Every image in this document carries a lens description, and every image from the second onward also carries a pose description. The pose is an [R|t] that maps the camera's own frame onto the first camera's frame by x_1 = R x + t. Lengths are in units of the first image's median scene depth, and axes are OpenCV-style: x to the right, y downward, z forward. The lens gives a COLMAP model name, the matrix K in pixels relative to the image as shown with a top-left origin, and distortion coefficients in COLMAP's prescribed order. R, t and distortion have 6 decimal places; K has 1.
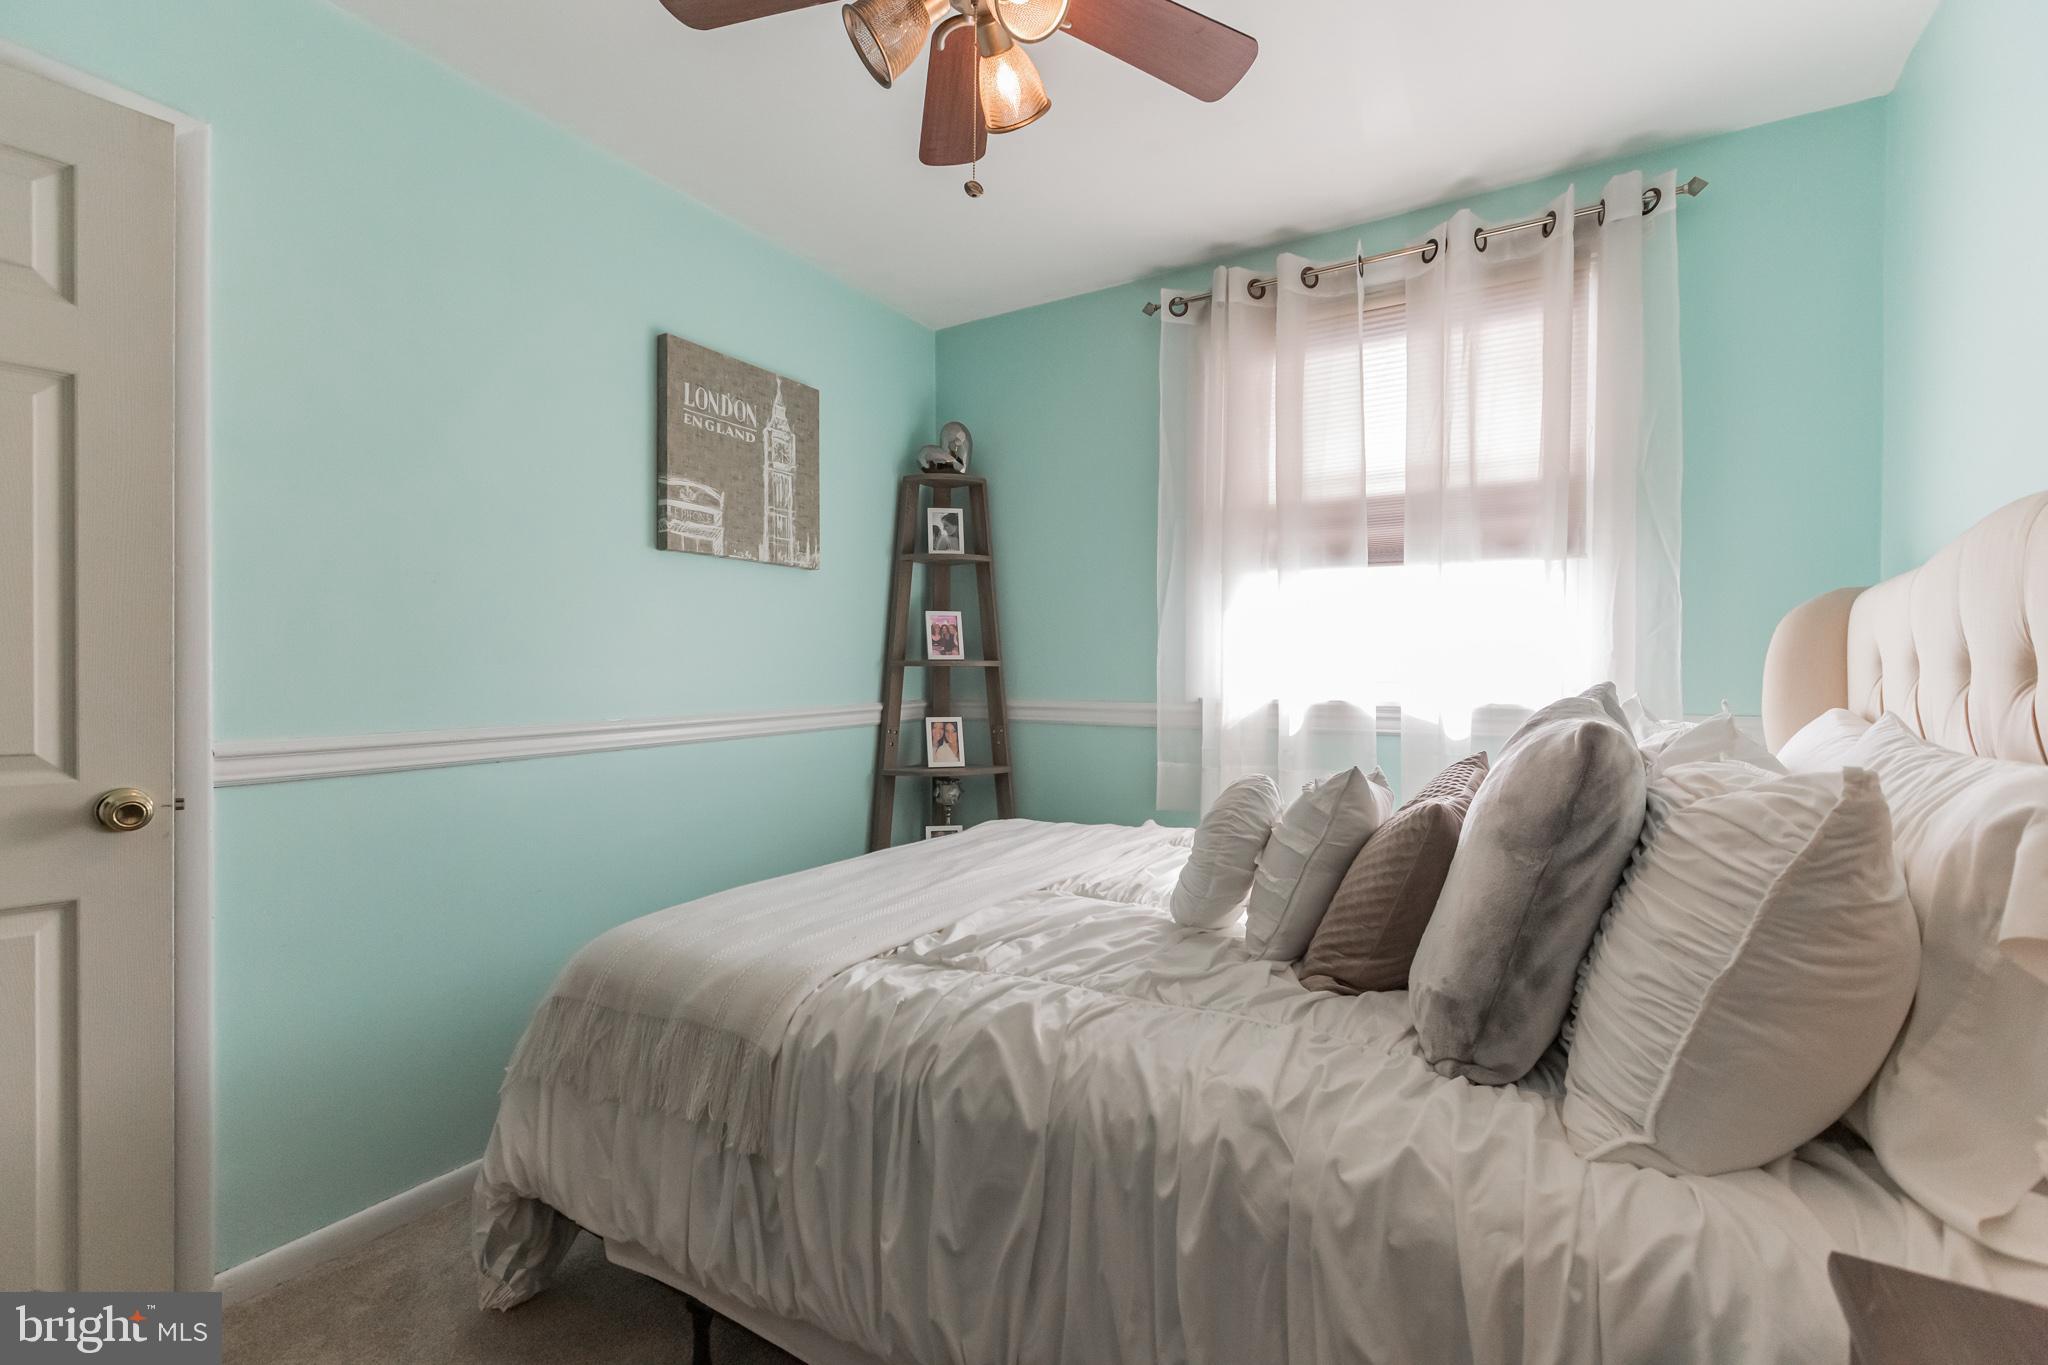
lens RADIAL K [[928.1, 0, 1028.0], [0, 928.1, 679.3], [0, 0, 1]] dist [0.001882, -0.000517]
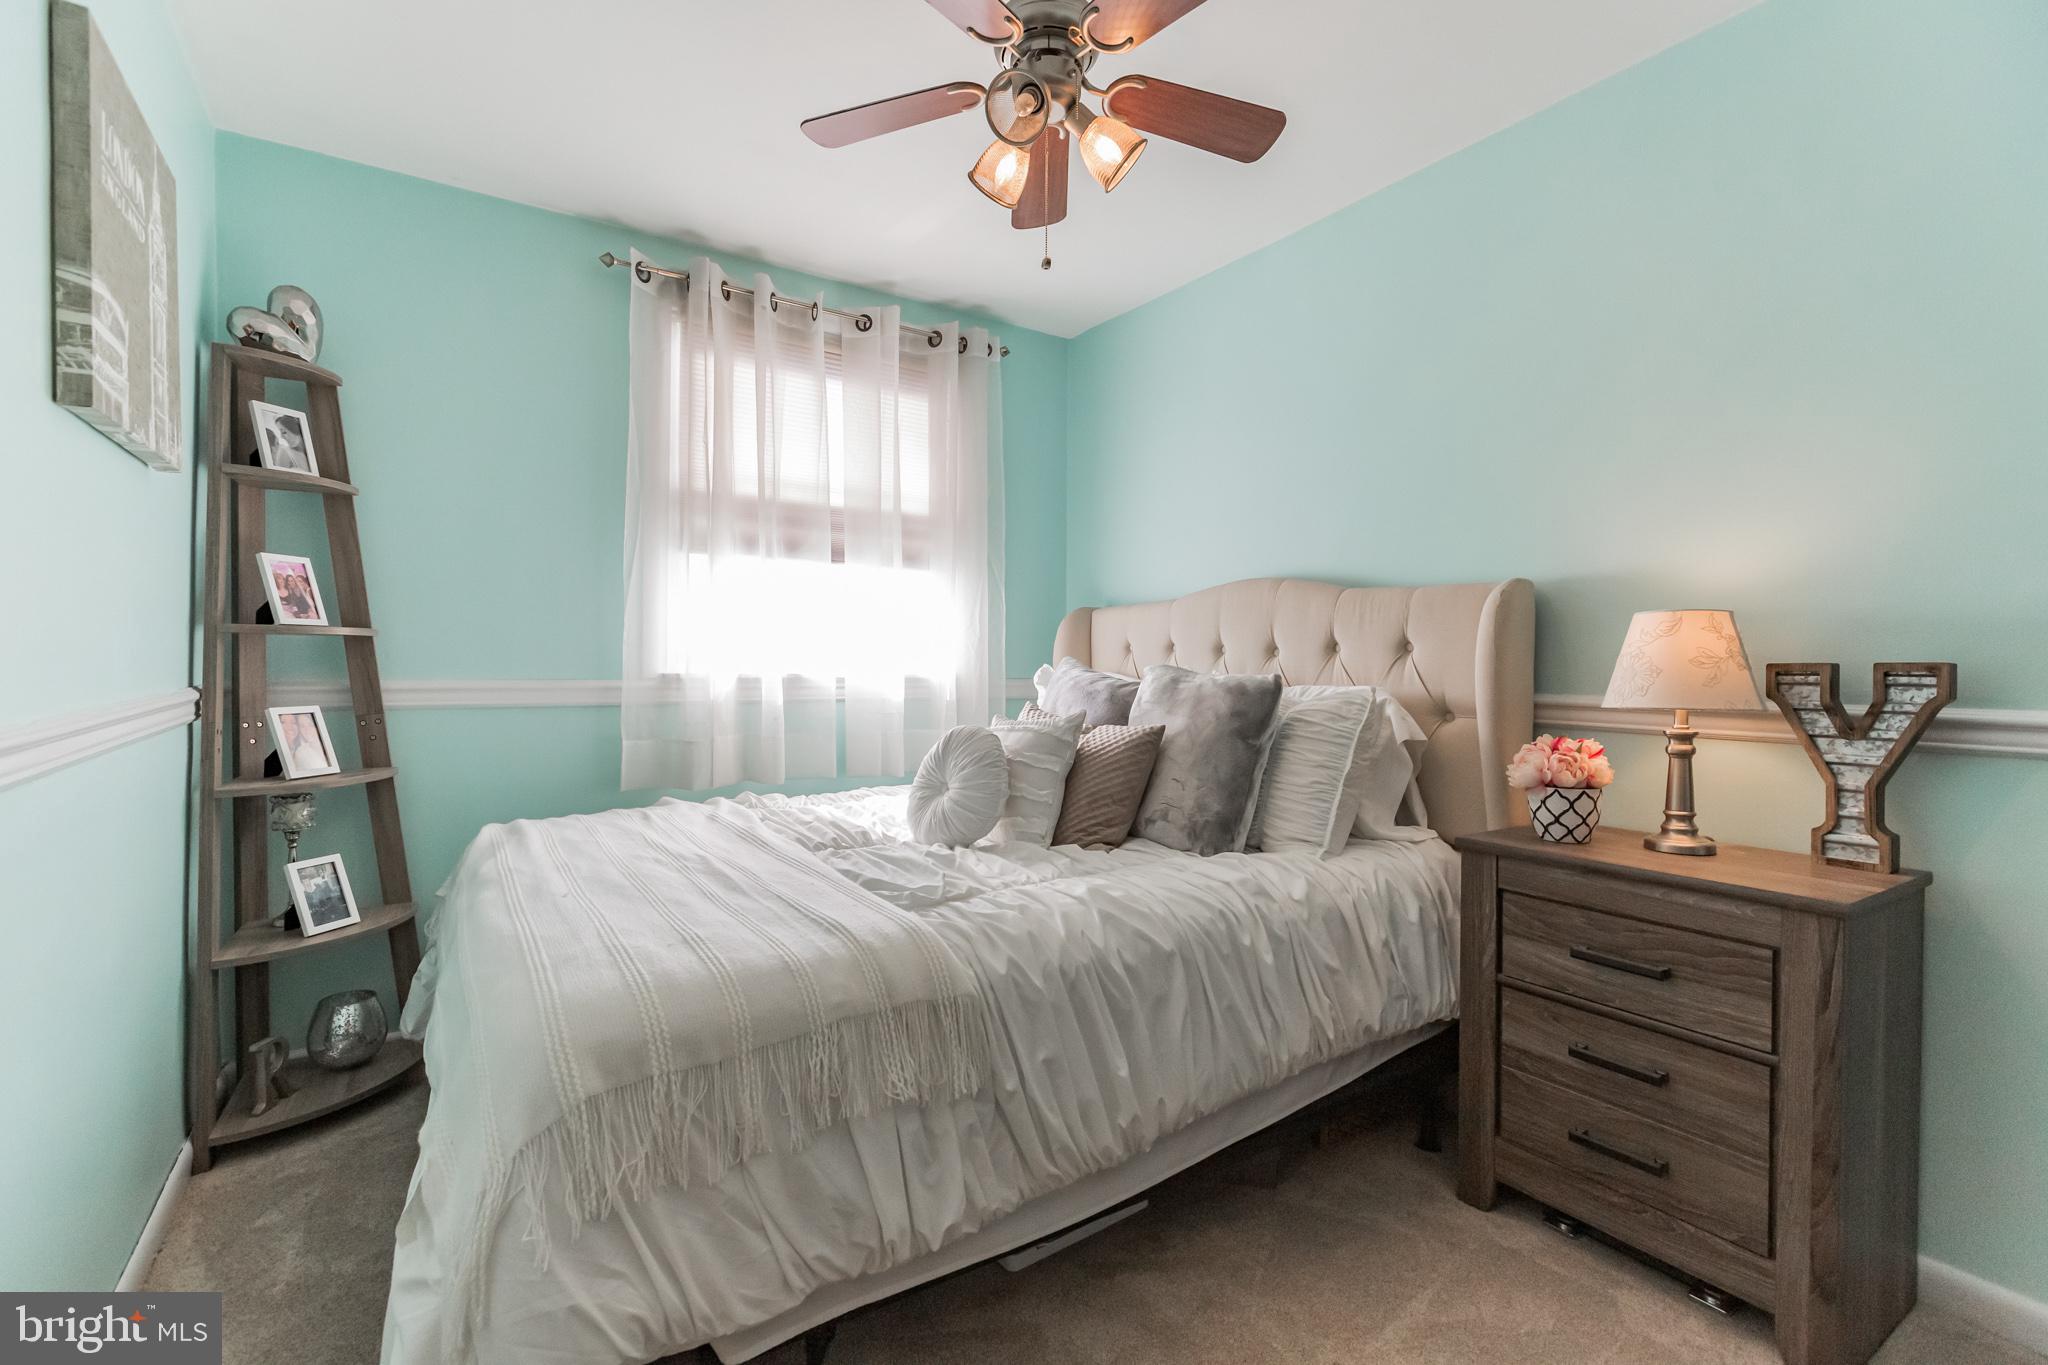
lens RADIAL K [[928.1, 0, 1023.8], [0, 928.1, 674.1], [0, 0, 1]] dist [0.001882, -0.000517]
pose [[0.409351, -0.010040, 0.912322, -0.584756], [-0.000860, 0.999935, 0.011390, 0.009026], [-0.912376, -0.005447, 0.409316, 0.241823]]
